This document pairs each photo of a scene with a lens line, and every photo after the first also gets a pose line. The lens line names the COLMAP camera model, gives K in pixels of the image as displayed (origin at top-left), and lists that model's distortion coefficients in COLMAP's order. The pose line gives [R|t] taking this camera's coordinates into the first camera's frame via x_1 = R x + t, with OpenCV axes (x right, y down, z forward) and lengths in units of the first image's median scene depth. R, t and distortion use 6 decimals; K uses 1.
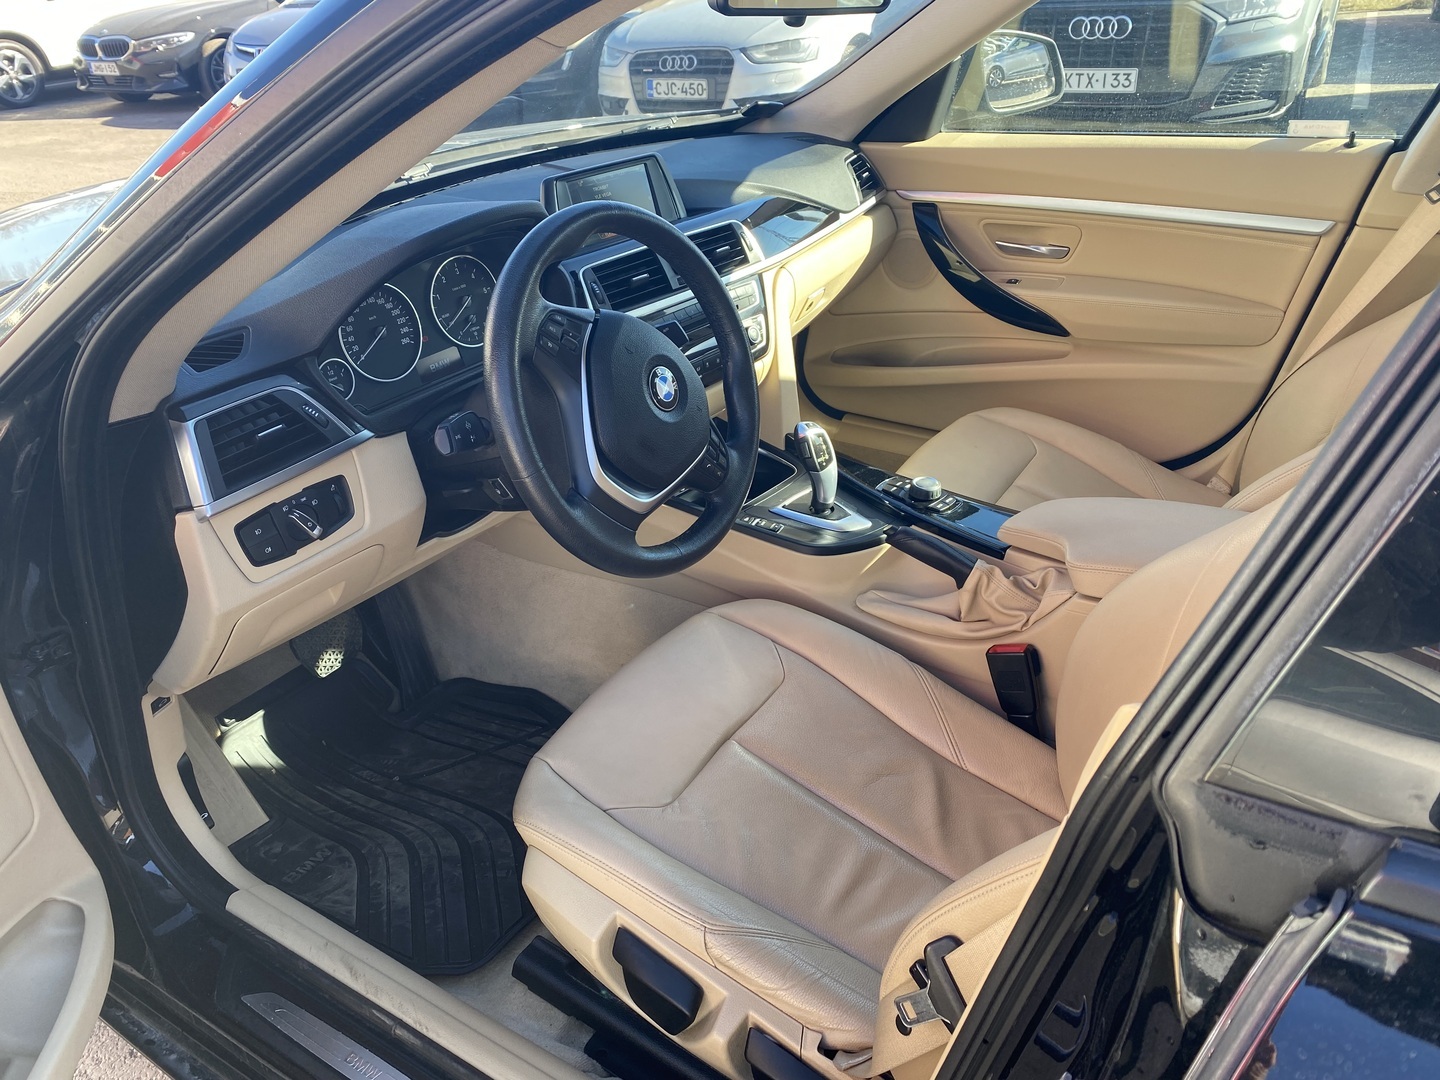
lens RADIAL K [[1101.9, 0, 718.1], [0, 1101.9, 540.1], [0, 0, 1]] dist [0.023183, -0.027756]
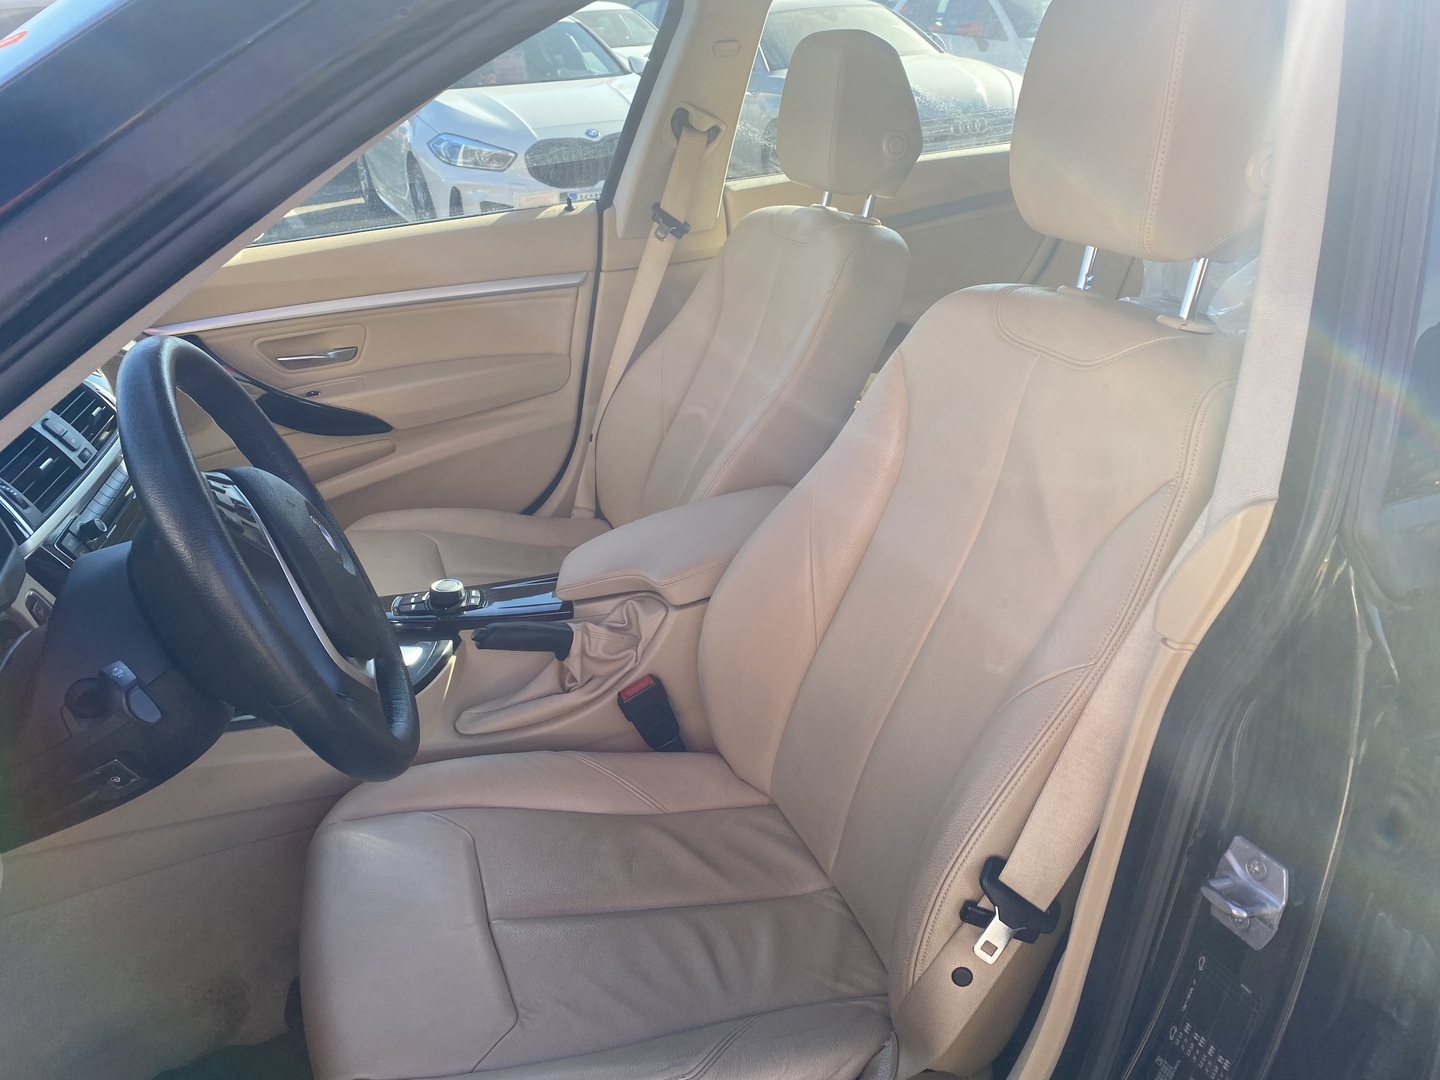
lens RADIAL K [[1101.9, 0, 720.0], [0, 1101.9, 542.6], [0, 0, 1]] dist [0.023183, -0.027756]
pose [[0.581872, -0.328328, 0.744060, -0.324158], [0.414087, 0.907024, 0.076413, -0.055049], [-0.699969, 0.263643, 0.663728, 0.191257]]
